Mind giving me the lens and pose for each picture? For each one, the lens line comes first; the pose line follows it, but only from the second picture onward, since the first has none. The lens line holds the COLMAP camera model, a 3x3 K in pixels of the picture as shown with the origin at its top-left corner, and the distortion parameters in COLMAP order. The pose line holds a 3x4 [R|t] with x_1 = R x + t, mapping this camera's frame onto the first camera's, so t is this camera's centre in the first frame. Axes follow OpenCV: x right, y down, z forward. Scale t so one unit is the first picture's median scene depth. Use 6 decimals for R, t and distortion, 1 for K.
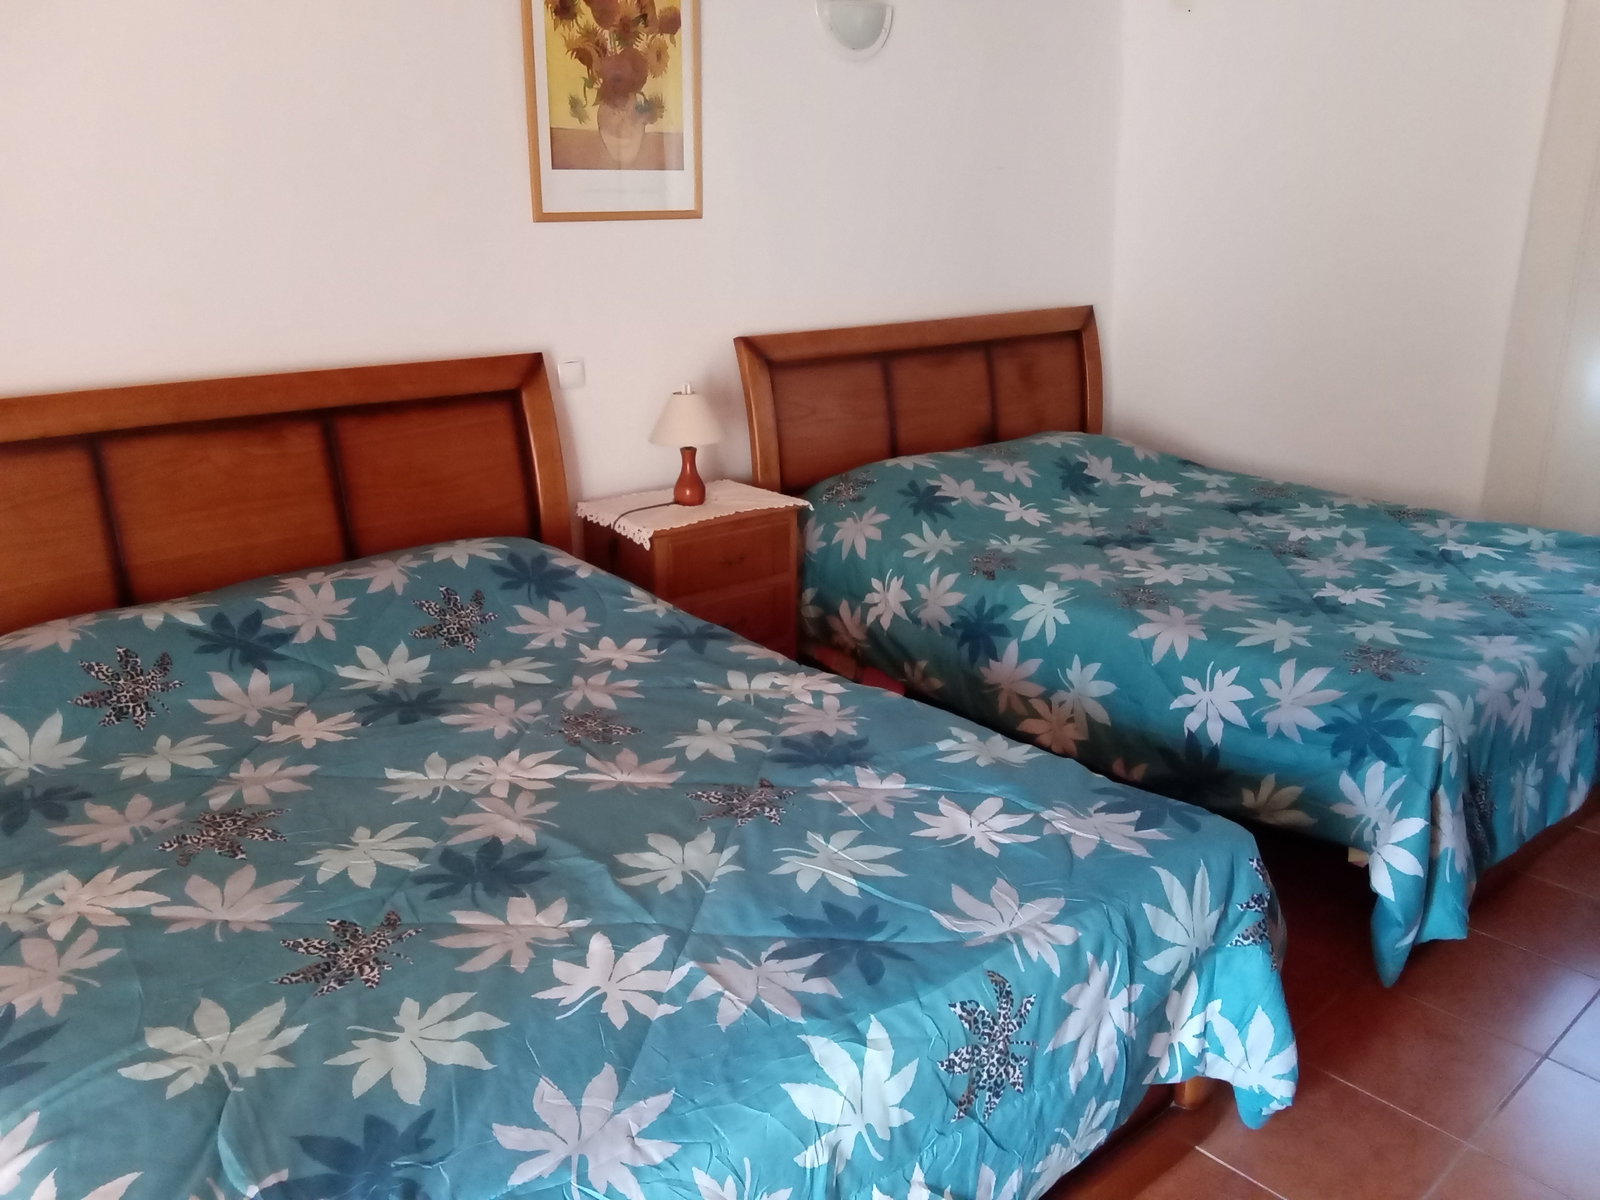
lens RADIAL K [[1257.9, 0, 781.5], [0, 1257.9, 603.7], [0, 0, 1]] dist [0.127239, -0.286301]
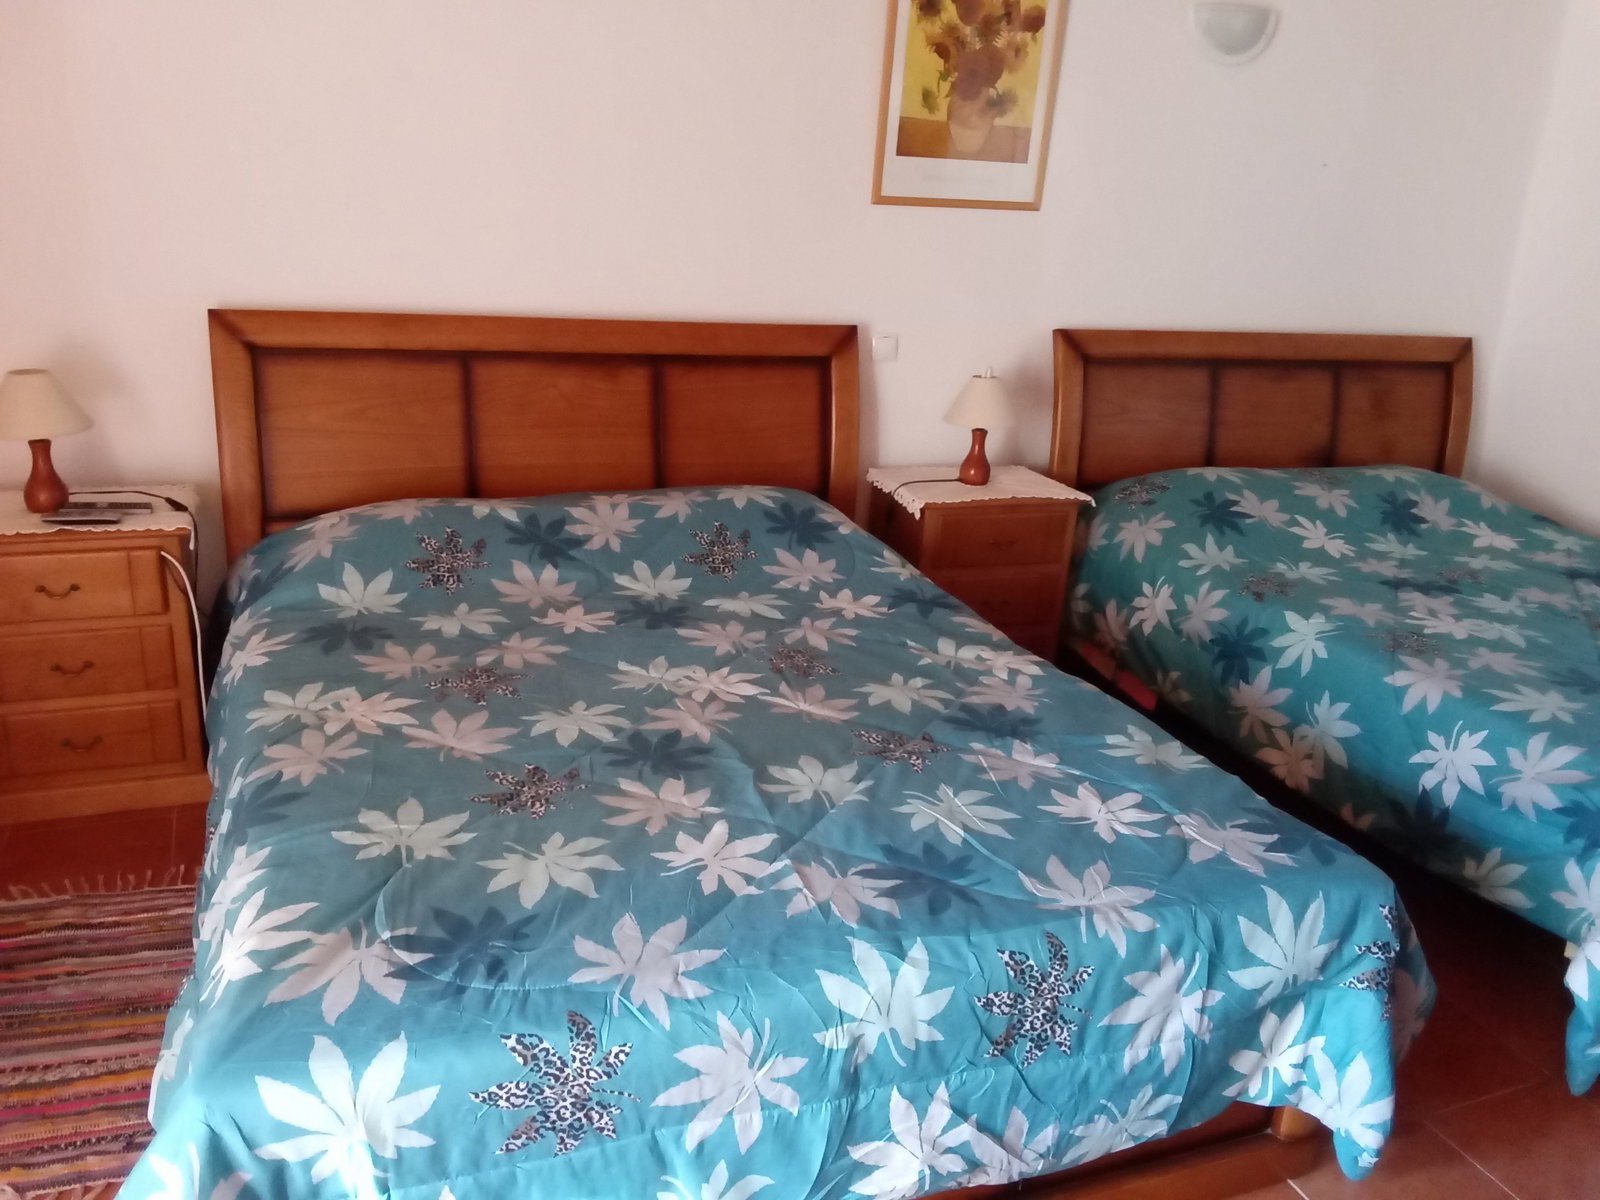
lens RADIAL K [[1257.9, 0, 781.5], [0, 1257.9, 603.7], [0, 0, 1]] dist [0.127239, -0.286301]
pose [[0.940928, 0.167450, -0.294303, 0.155080], [-0.163660, 0.985798, 0.037646, 0.008439], [0.296427, 0.012743, 0.954970, -0.066352]]
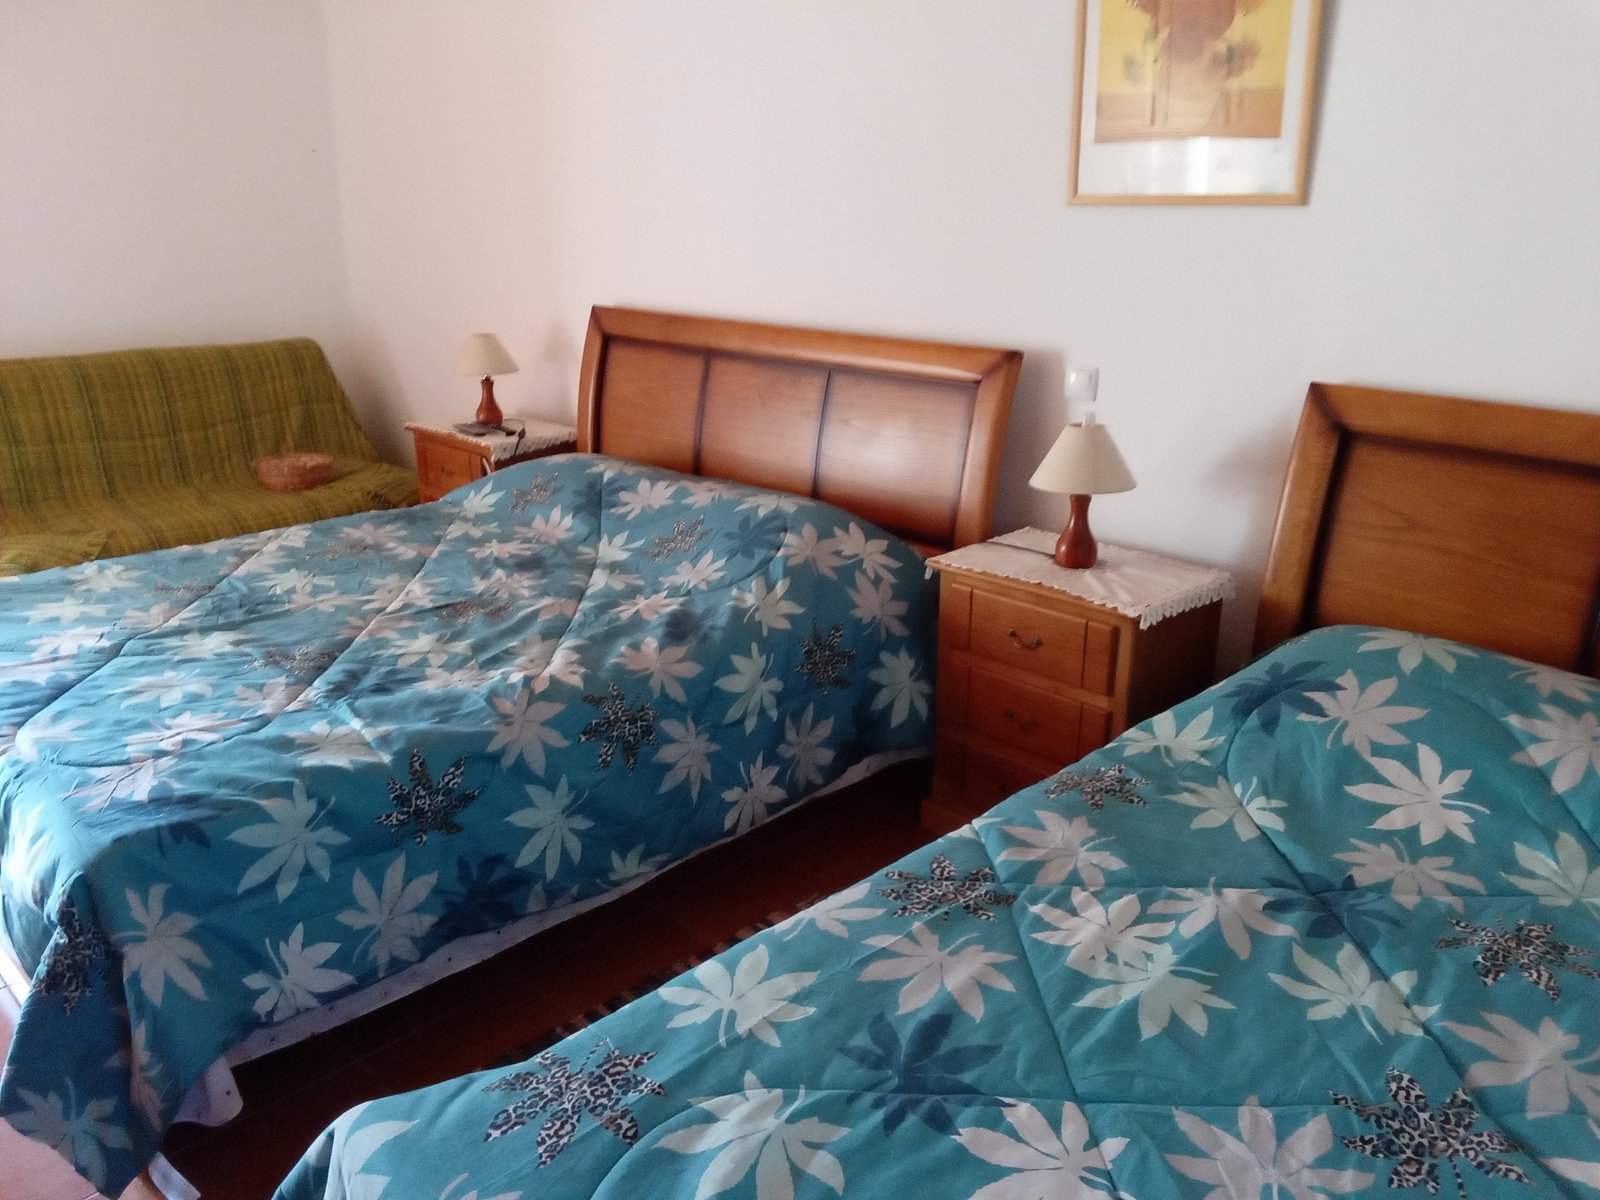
lens RADIAL K [[1257.9, 0, 781.5], [0, 1257.9, 603.7], [0, 0, 1]] dist [0.127239, -0.286301]
pose [[0.081189, 0.300432, -0.950341, 1.007278], [-0.322506, 0.910113, 0.260163, -0.311408], [0.943079, 0.285368, 0.170782, 1.075497]]
